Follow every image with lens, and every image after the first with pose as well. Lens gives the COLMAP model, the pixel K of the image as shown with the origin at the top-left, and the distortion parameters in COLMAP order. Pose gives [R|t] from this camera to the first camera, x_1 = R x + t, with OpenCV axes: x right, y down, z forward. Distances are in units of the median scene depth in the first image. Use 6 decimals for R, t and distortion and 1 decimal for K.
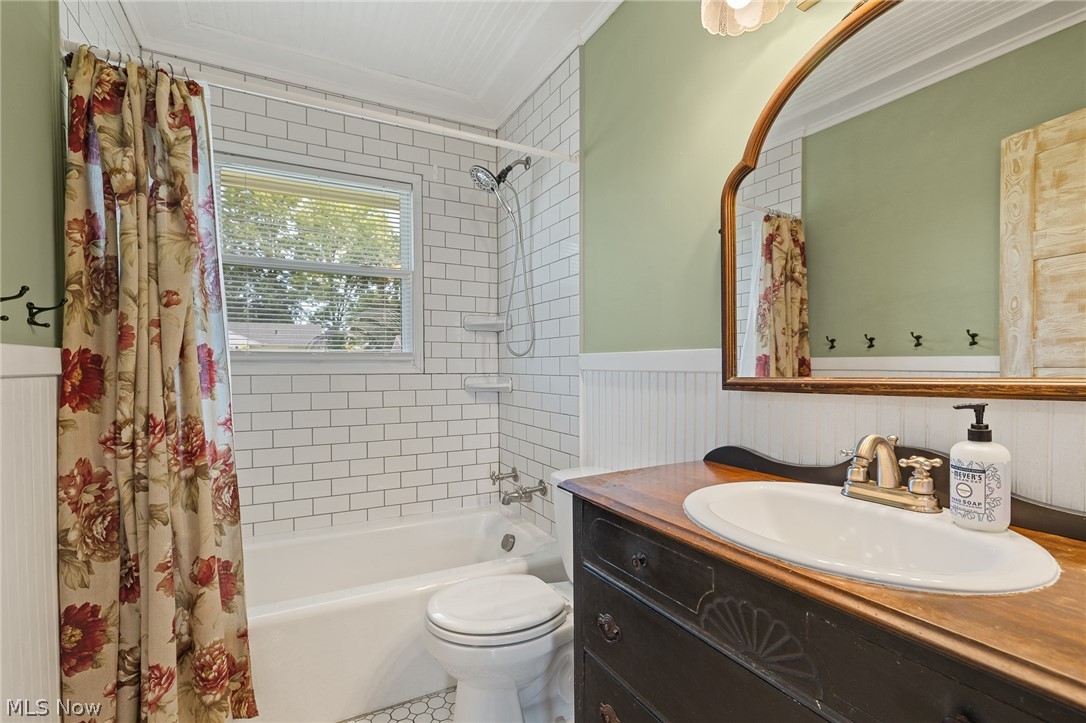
lens RADIAL K [[491.2, 0, 541.1], [0, 491.2, 364.1], [0, 0, 1]] dist [-0.004688, -0.000224]
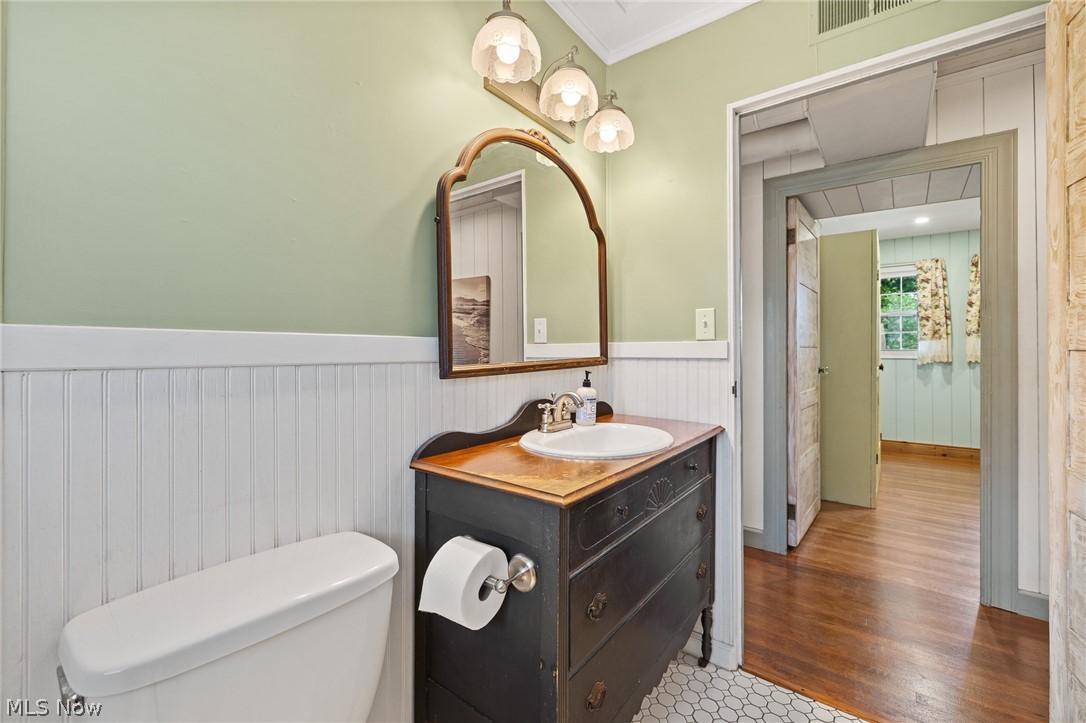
lens RADIAL K [[466.3, 0, 541.4], [0, 466.3, 356.2], [0, 0, 1]] dist [-0.001026, -0.000760]
pose [[-0.410191, 0.000252, 0.912000, -0.794260], [0.008430, 0.999958, 0.003515, 0.007420], [-0.911961, 0.009130, -0.410176, 1.688660]]
